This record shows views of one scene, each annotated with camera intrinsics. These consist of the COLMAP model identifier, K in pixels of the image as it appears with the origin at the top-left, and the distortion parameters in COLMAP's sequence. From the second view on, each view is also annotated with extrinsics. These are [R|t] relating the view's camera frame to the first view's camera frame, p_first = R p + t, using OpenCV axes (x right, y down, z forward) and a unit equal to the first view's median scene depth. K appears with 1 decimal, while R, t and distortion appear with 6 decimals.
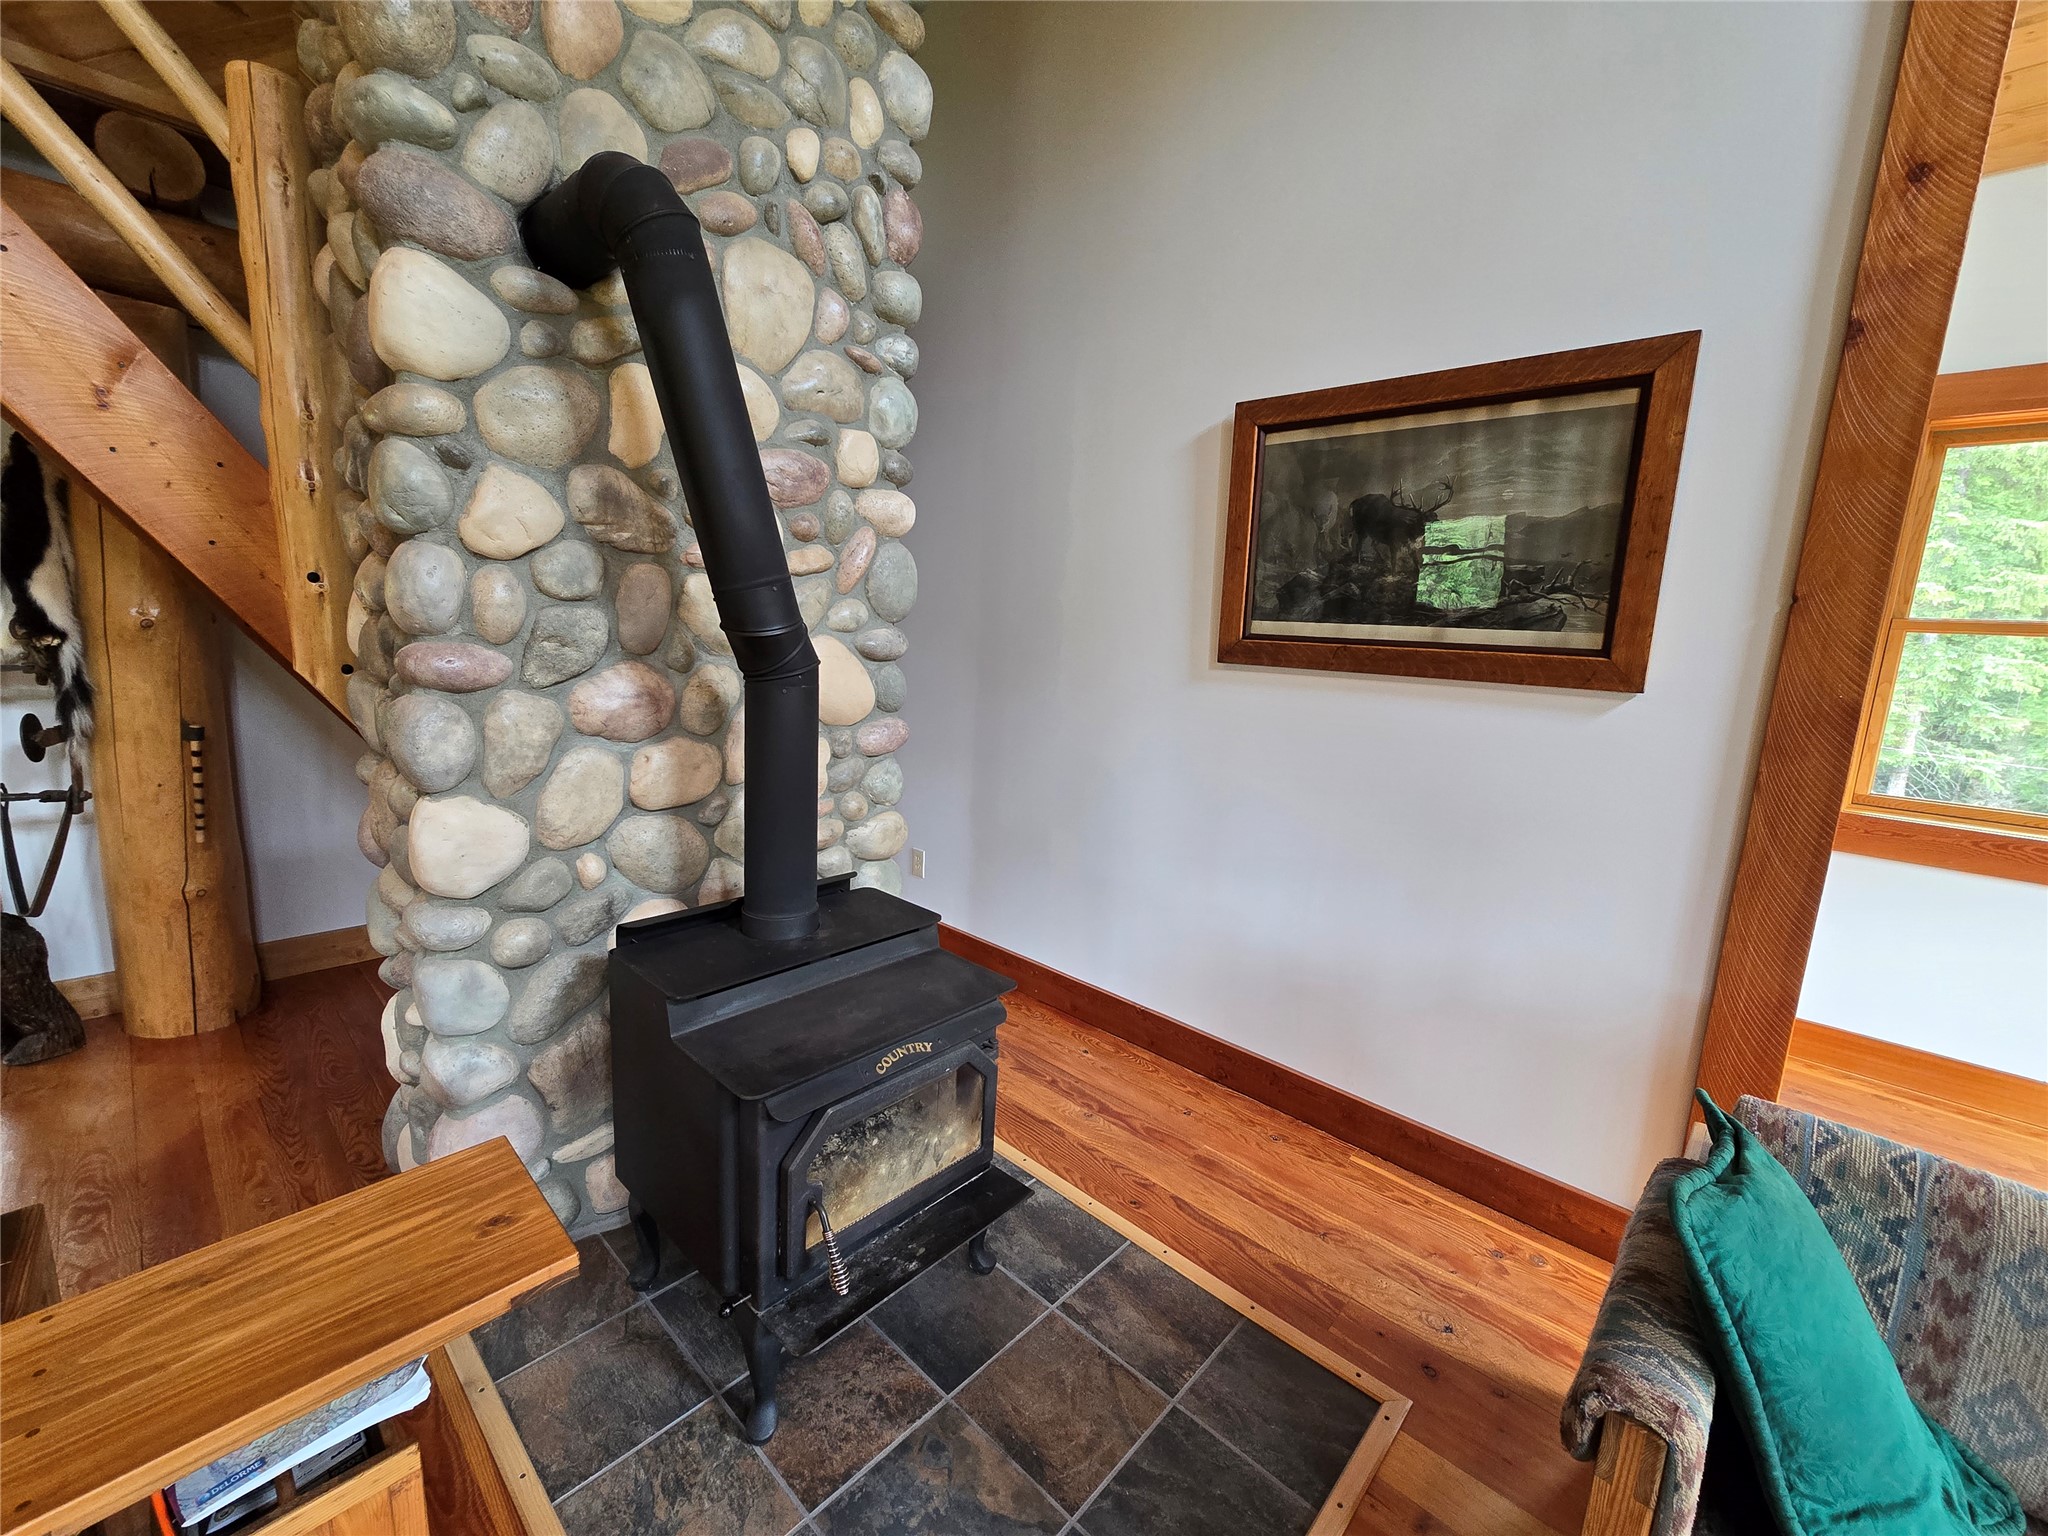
lens RADIAL K [[826.1, 0, 1024.0], [0, 826.1, 768.0], [0, 0, 1]] dist [-0.001775, -0.000308]
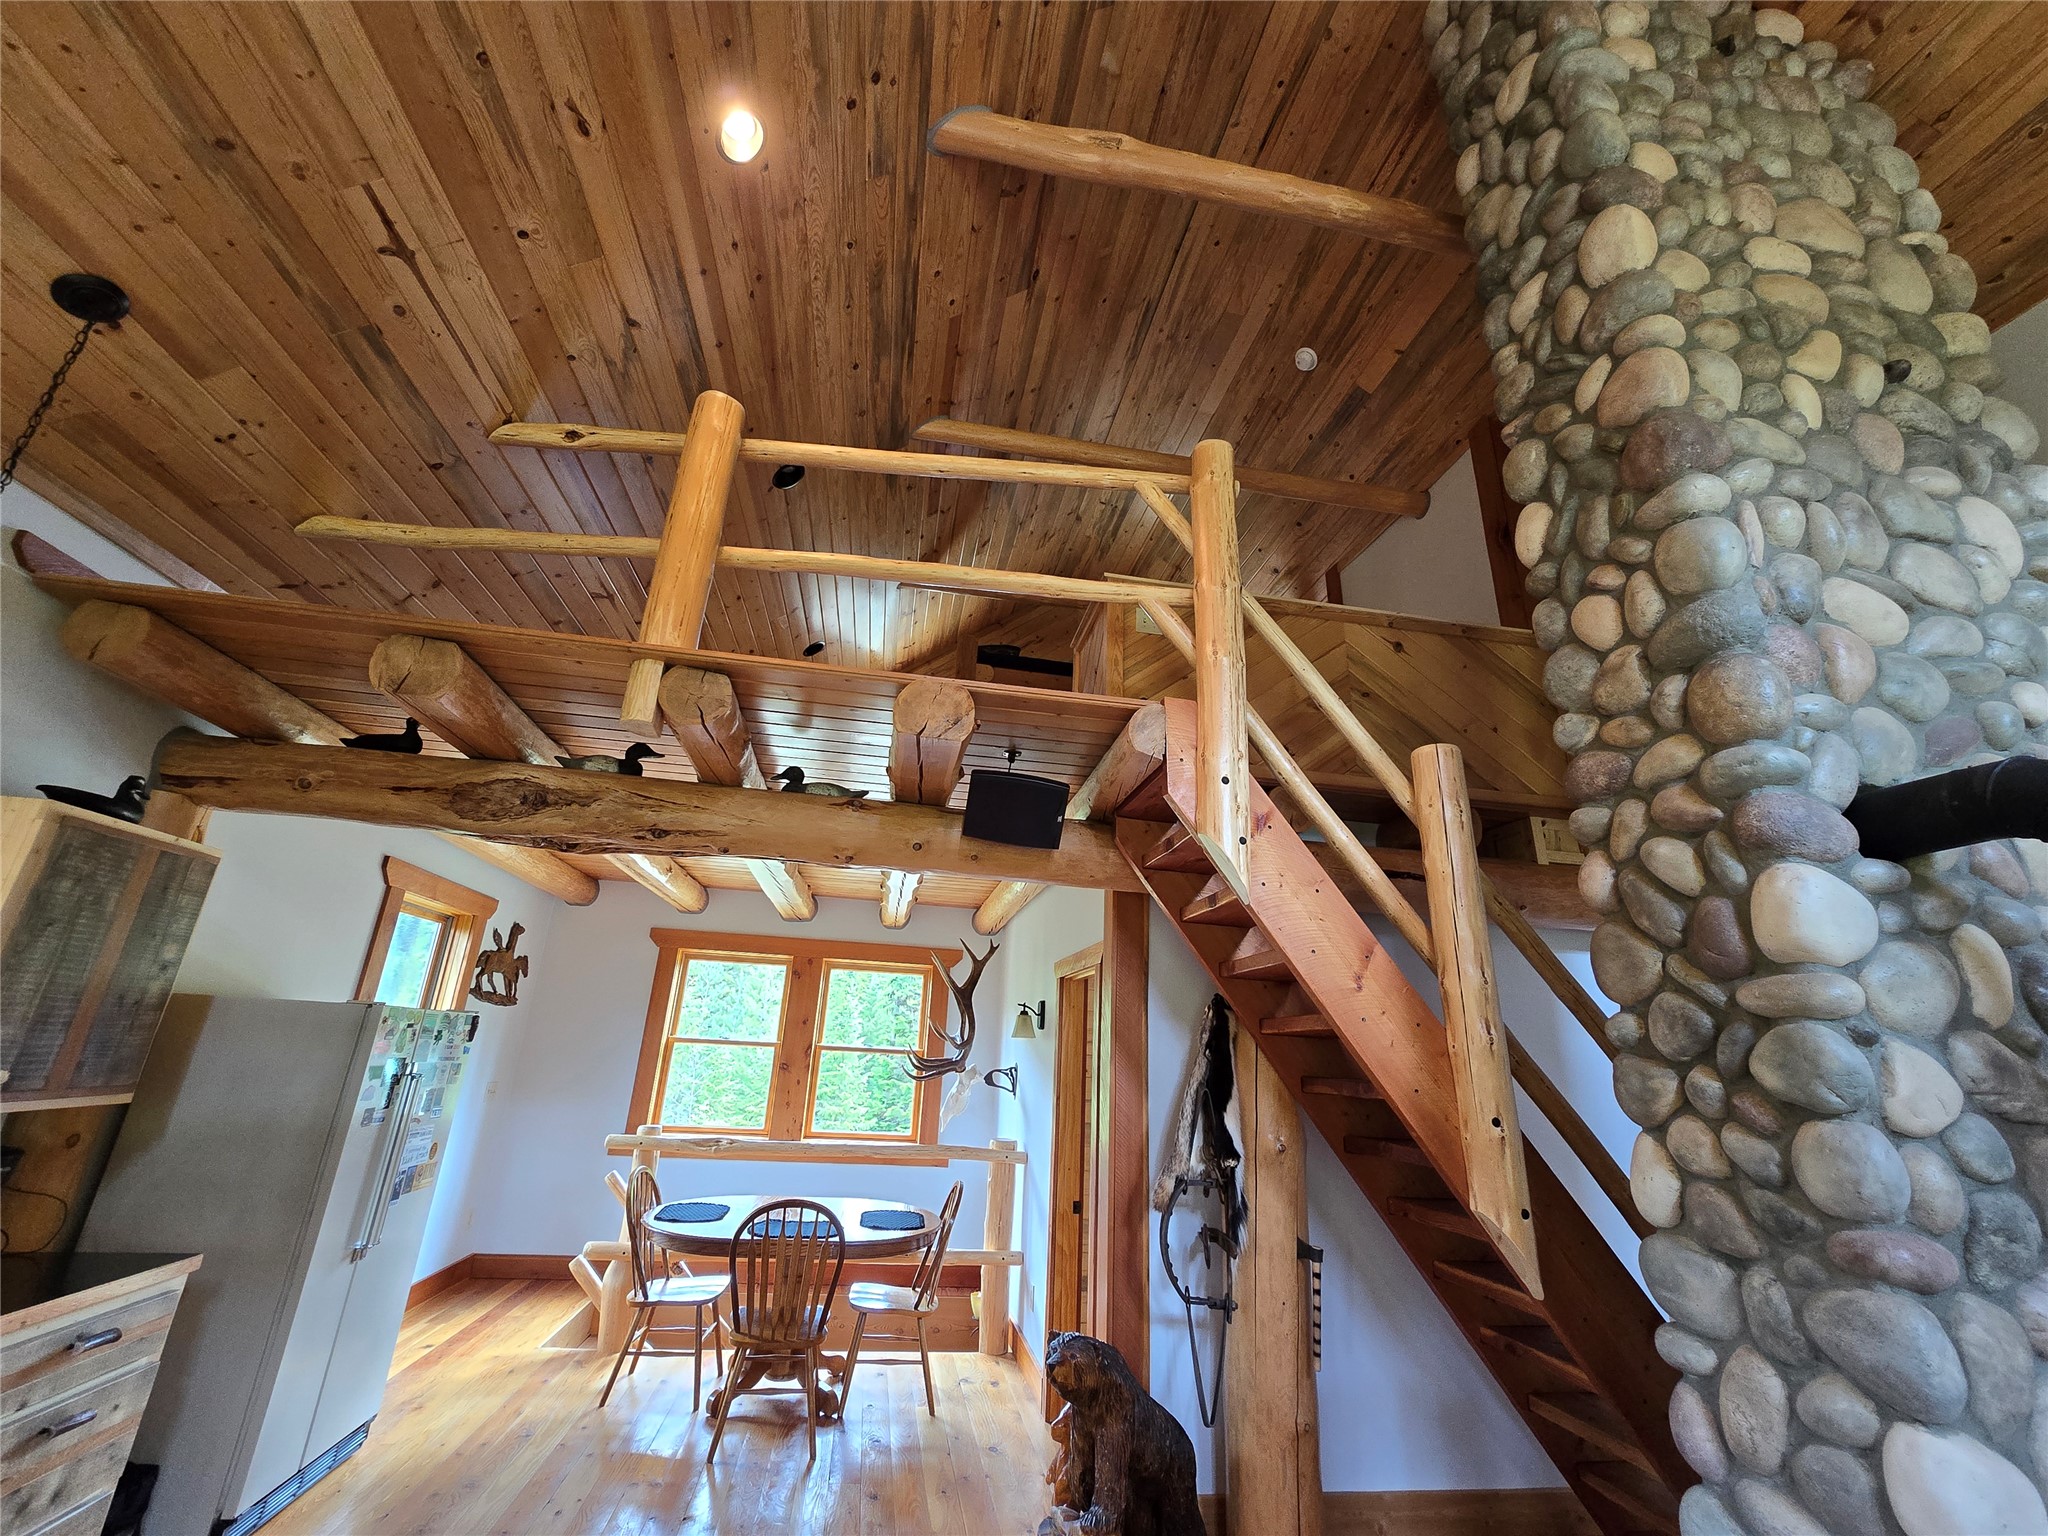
lens RADIAL K [[839.3, 0, 1024.0], [0, 839.3, 768.0], [0, 0, 1]] dist [0.000629, -0.000065]
pose [[0.795749, -0.204952, -0.569893, -0.795577], [-0.120971, 0.868245, -0.481162, -0.028115], [0.593422, 0.451824, 0.666112, -0.459594]]
